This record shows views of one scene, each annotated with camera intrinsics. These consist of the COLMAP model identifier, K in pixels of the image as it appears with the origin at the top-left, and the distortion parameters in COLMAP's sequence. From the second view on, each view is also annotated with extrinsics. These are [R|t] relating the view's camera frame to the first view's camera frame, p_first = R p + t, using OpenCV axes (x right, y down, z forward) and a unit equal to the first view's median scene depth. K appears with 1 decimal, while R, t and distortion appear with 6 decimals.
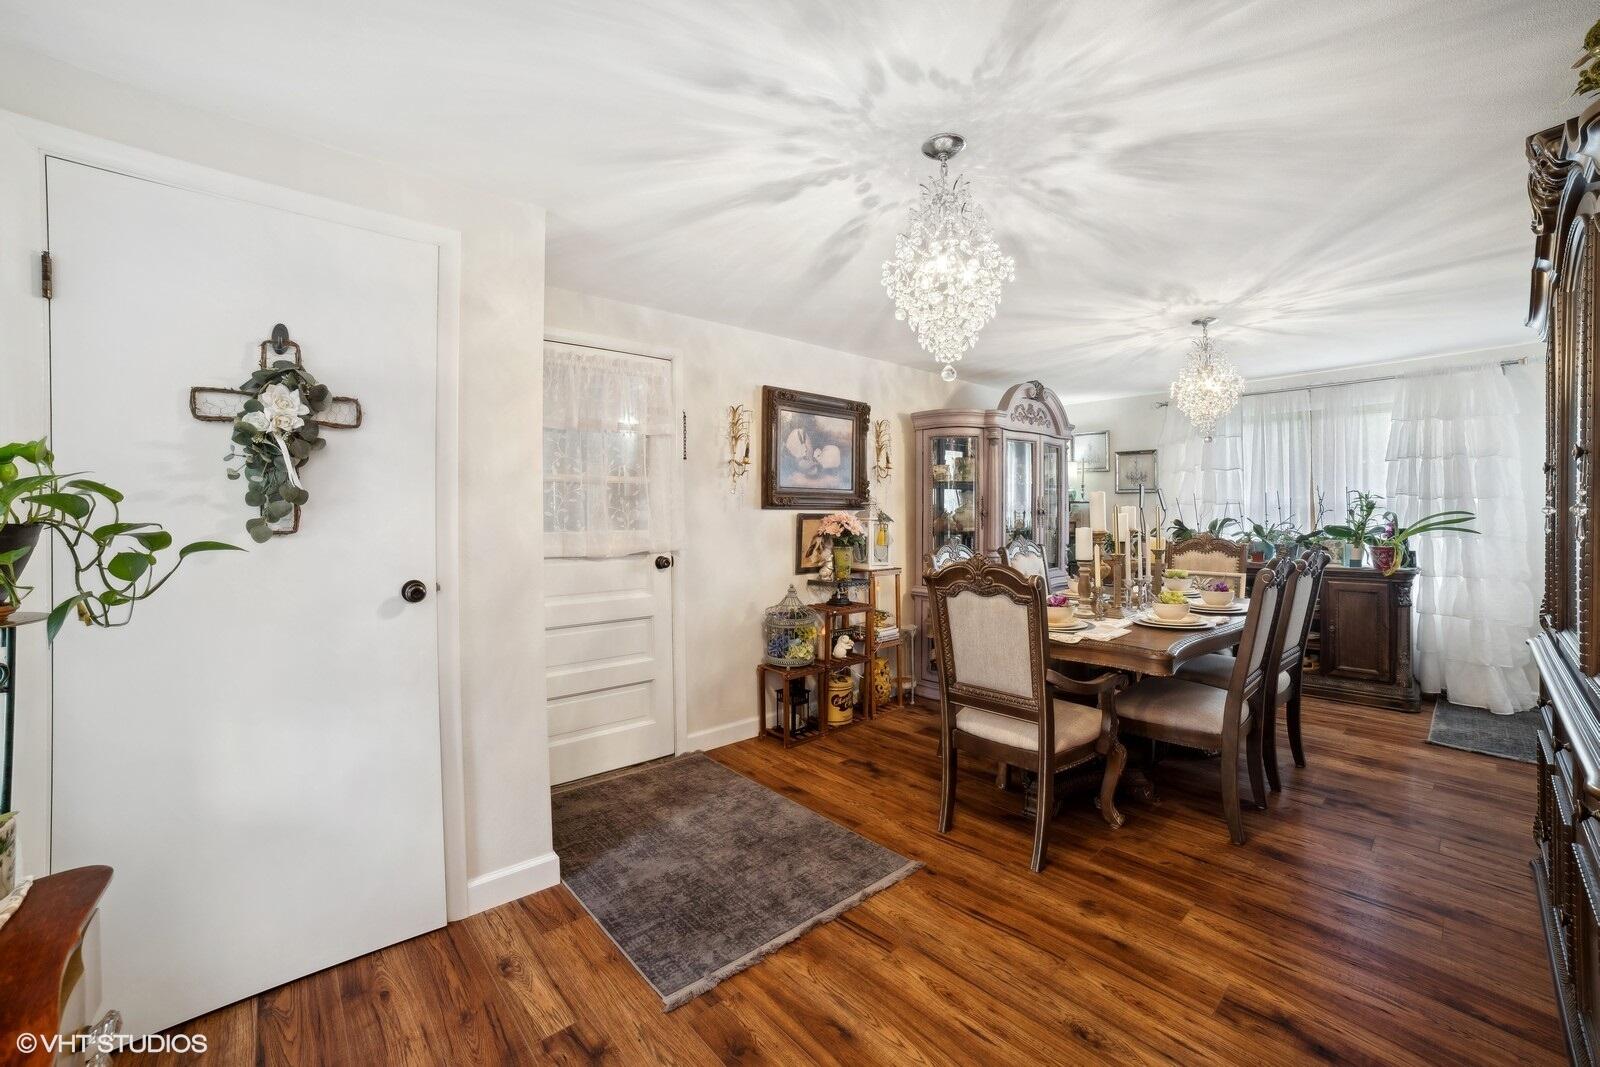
lens RADIAL K [[625.7, 0, 796.4], [0, 625.7, 509.4], [0, 0, 1]] dist [-0.000356, -0.000046]
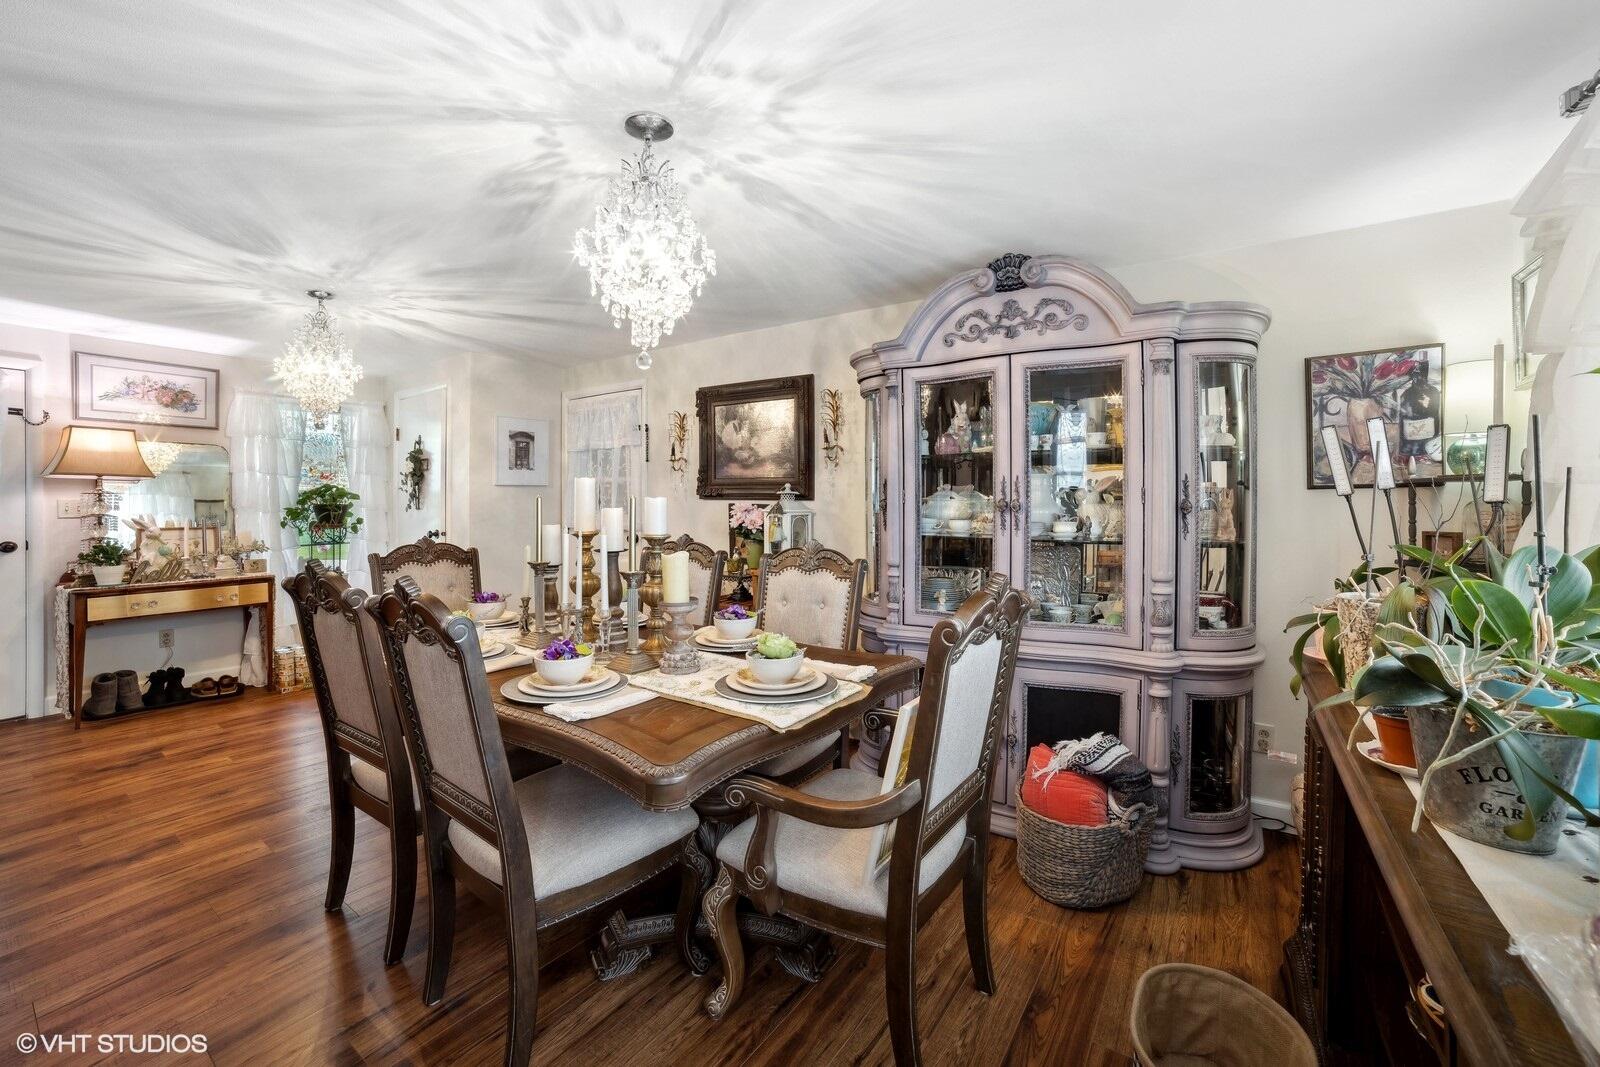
lens RADIAL K [[615.0, 0, 795.4], [0, 615.0, 487.0], [0, 0, 1]] dist [-0.000546, 0.000112]
pose [[0.208200, 0.000737, -0.978086, 1.275162], [-0.004820, 0.999988, -0.000273, -0.025026], [0.978074, 0.004771, 0.208201, 1.127367]]
